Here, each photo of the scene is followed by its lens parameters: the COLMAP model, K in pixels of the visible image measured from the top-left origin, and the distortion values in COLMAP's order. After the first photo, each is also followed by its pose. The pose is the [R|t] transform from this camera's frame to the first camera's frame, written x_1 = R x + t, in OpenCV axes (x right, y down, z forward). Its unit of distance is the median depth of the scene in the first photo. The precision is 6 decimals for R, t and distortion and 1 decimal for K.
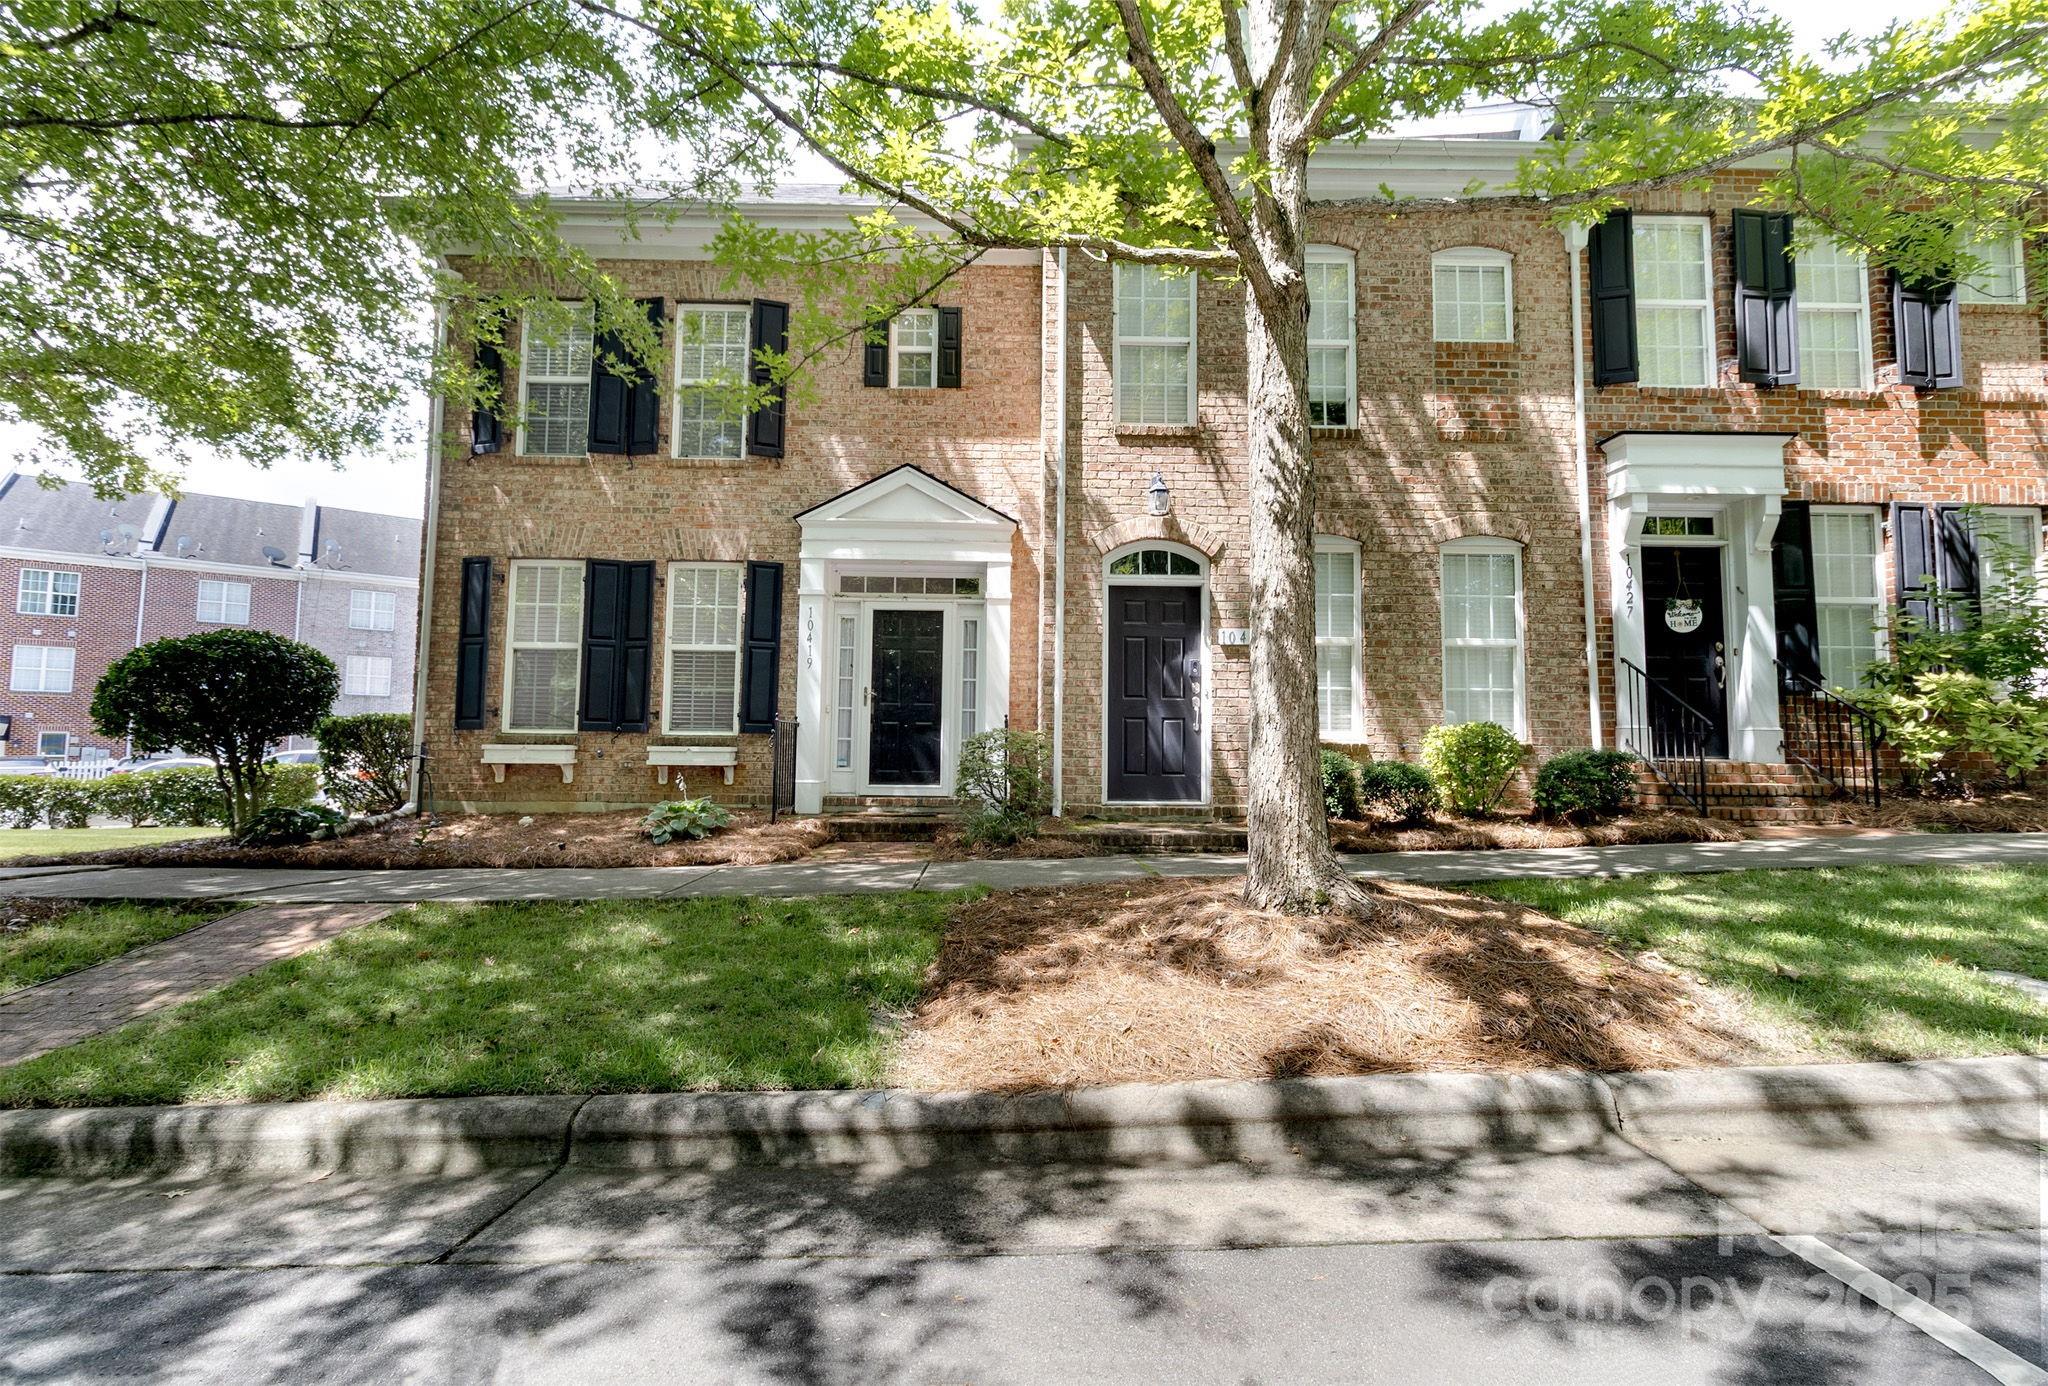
lens RADIAL K [[921.2, 0, 1024.0], [0, 921.2, 673.7], [0, 0, 1]] dist [0.001716, 0.000433]
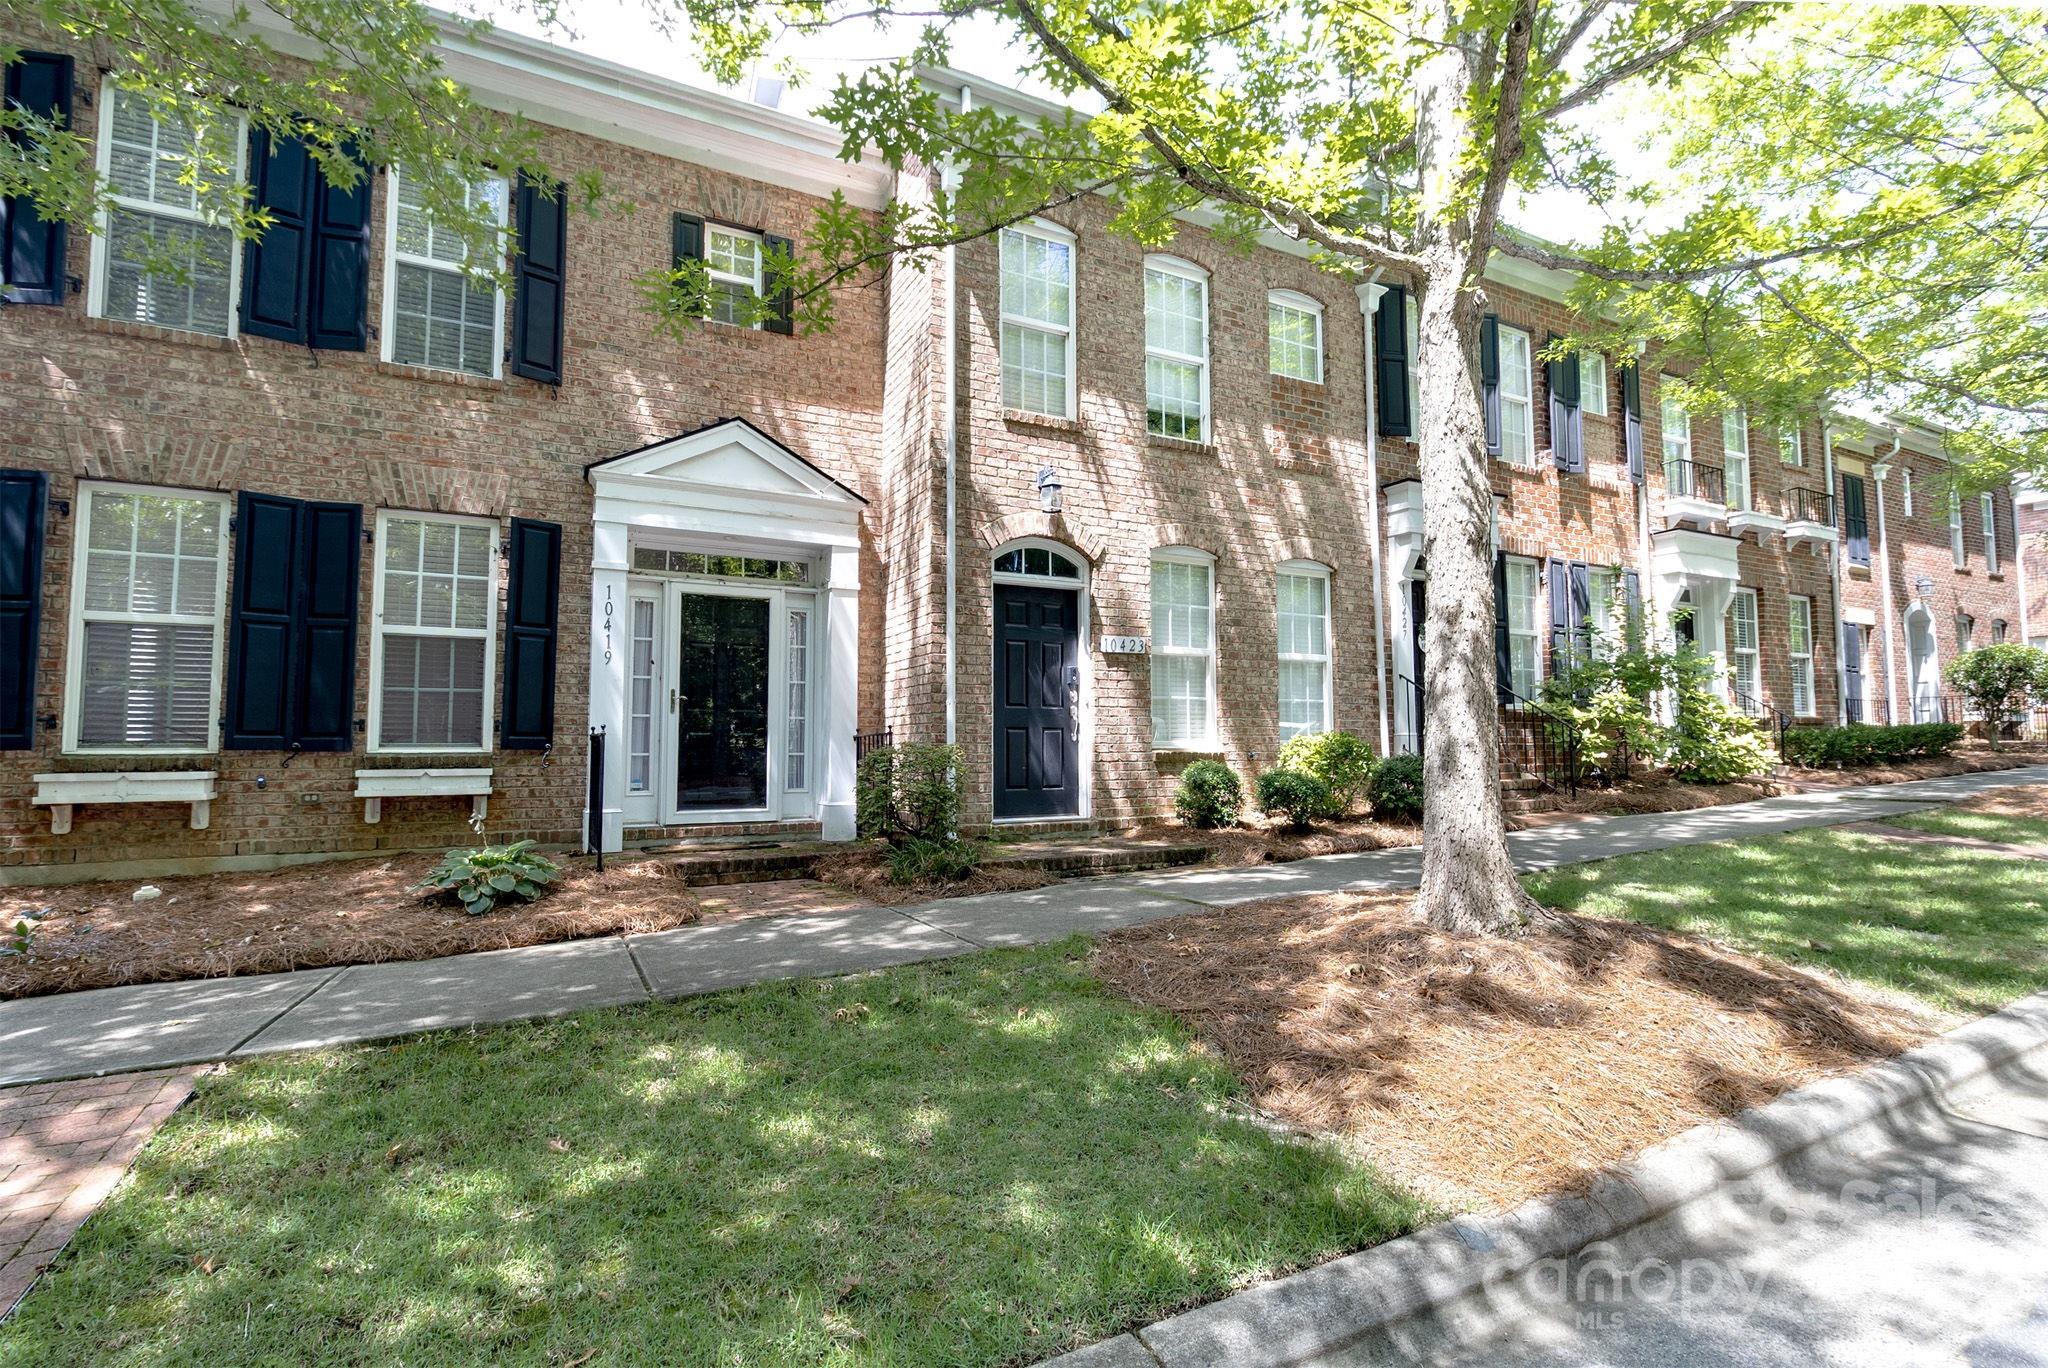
lens RADIAL K [[939.5, 0, 1029.2], [0, 939.5, 682.3], [0, 0, 1]] dist [0.001185, 0.000362]
pose [[0.896433, 0.017042, 0.442851, -0.281758], [-0.023118, 0.999698, 0.008326, -0.006207], [-0.442575, -0.017701, 0.896557, 0.144223]]
